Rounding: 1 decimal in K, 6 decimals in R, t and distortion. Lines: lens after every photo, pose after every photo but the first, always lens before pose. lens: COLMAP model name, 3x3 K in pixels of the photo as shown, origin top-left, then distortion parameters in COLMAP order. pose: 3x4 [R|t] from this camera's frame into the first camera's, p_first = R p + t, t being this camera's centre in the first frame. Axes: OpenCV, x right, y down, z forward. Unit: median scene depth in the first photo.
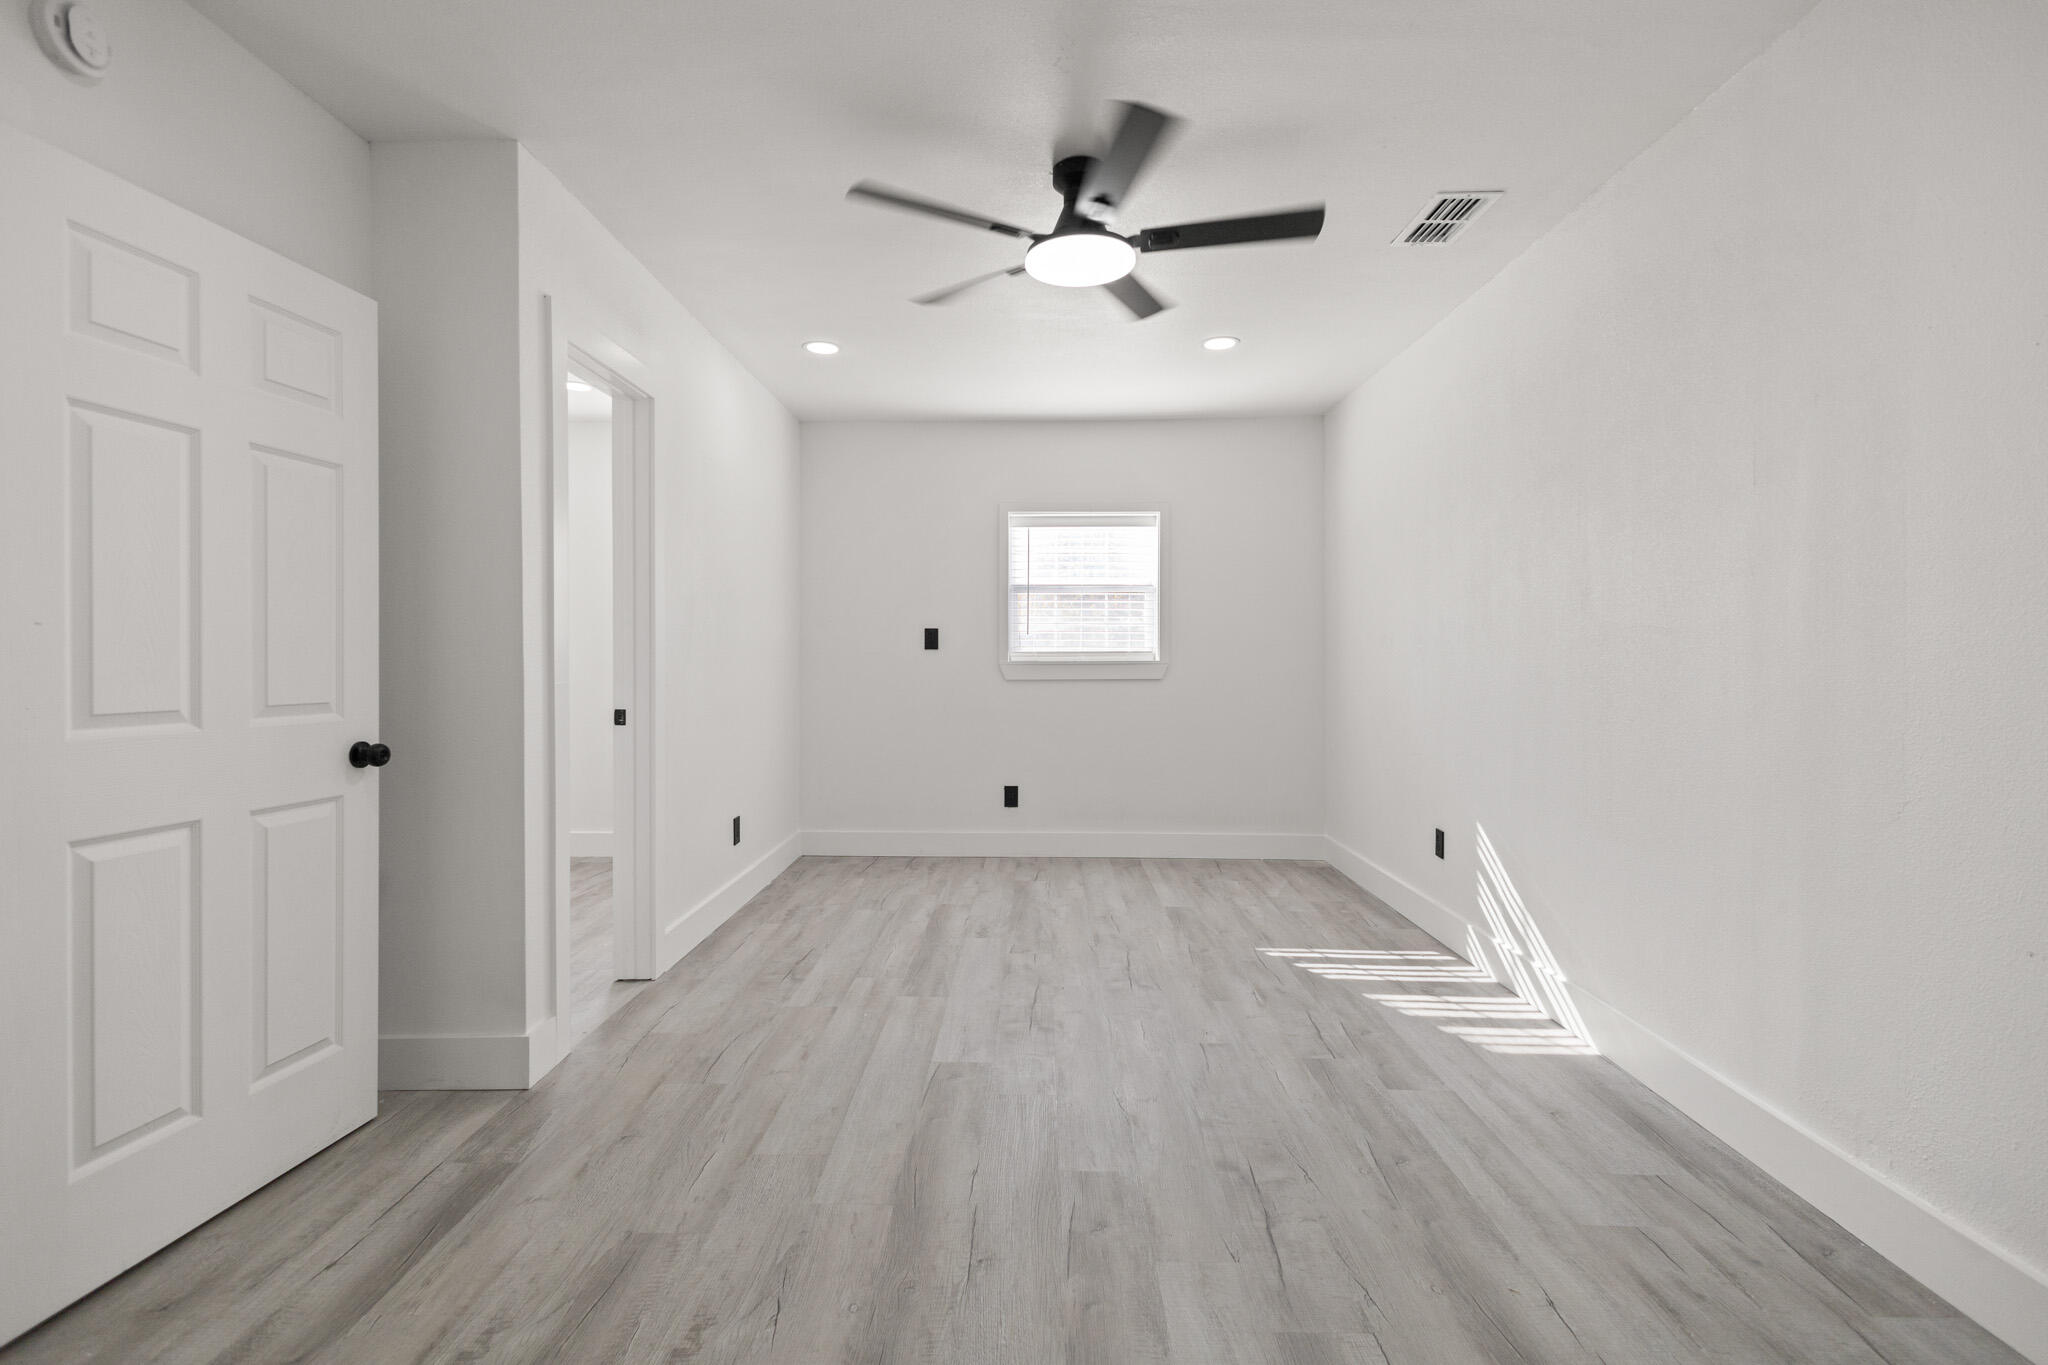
lens RADIAL K [[993.0, 0, 994.7], [0, 993.0, 670.2], [0, 0, 1]] dist [0.007989, -0.001382]
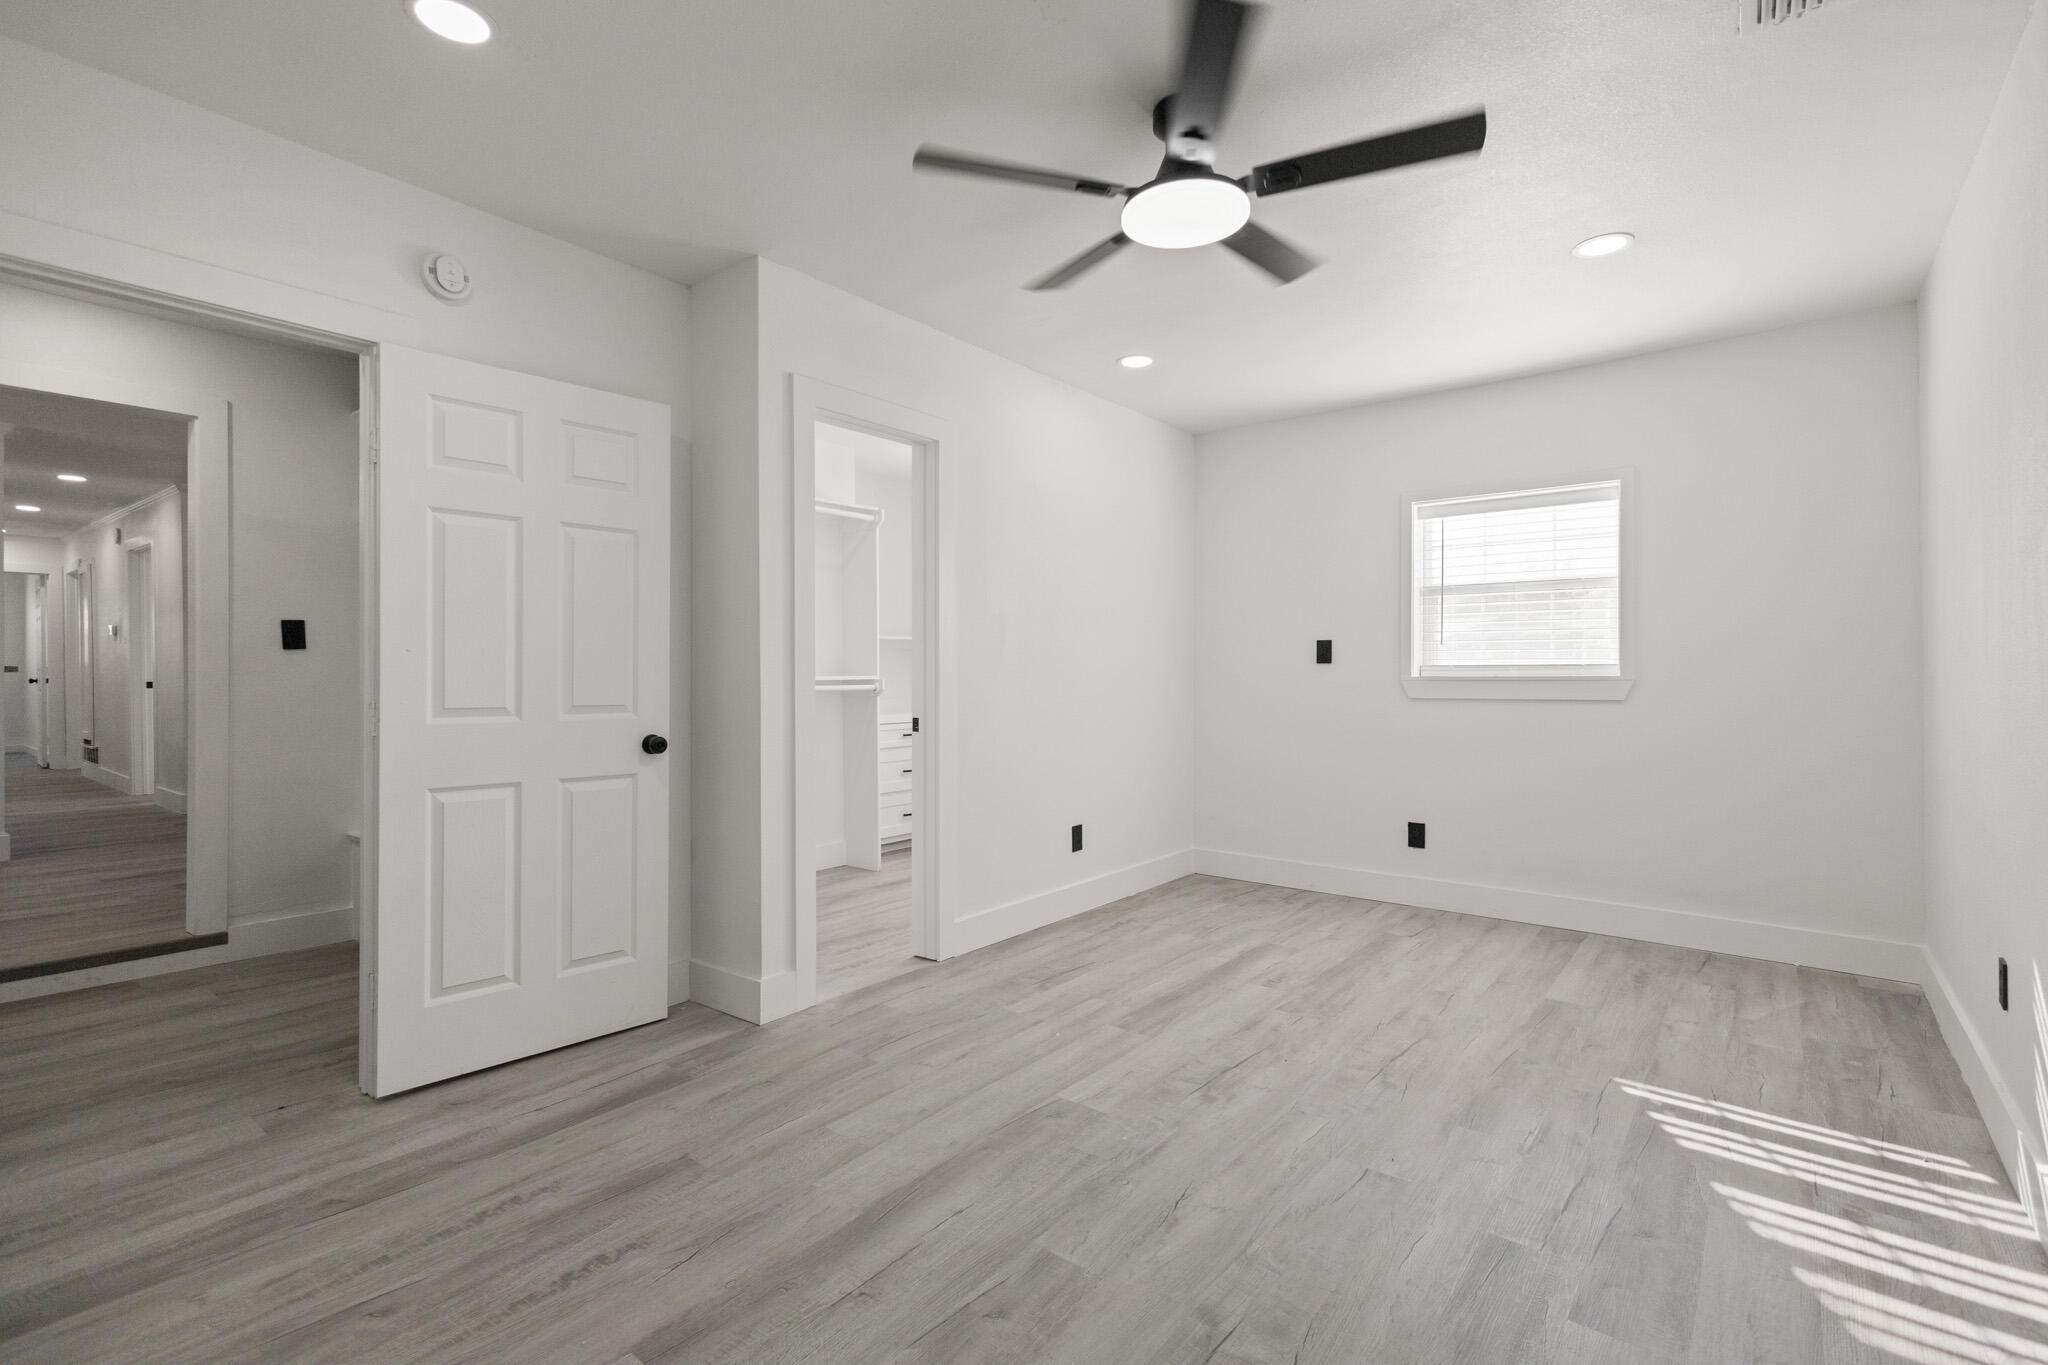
lens RADIAL K [[972.2, 0, 1042.3], [0, 972.2, 676.0], [0, 0, 1]] dist [0.007062, -0.000897]
pose [[0.782979, 0.001011, -0.622048, 0.450472], [-0.007728, 0.999937, -0.008101, -0.000577], [0.622001, 0.011150, 0.782937, 0.227897]]
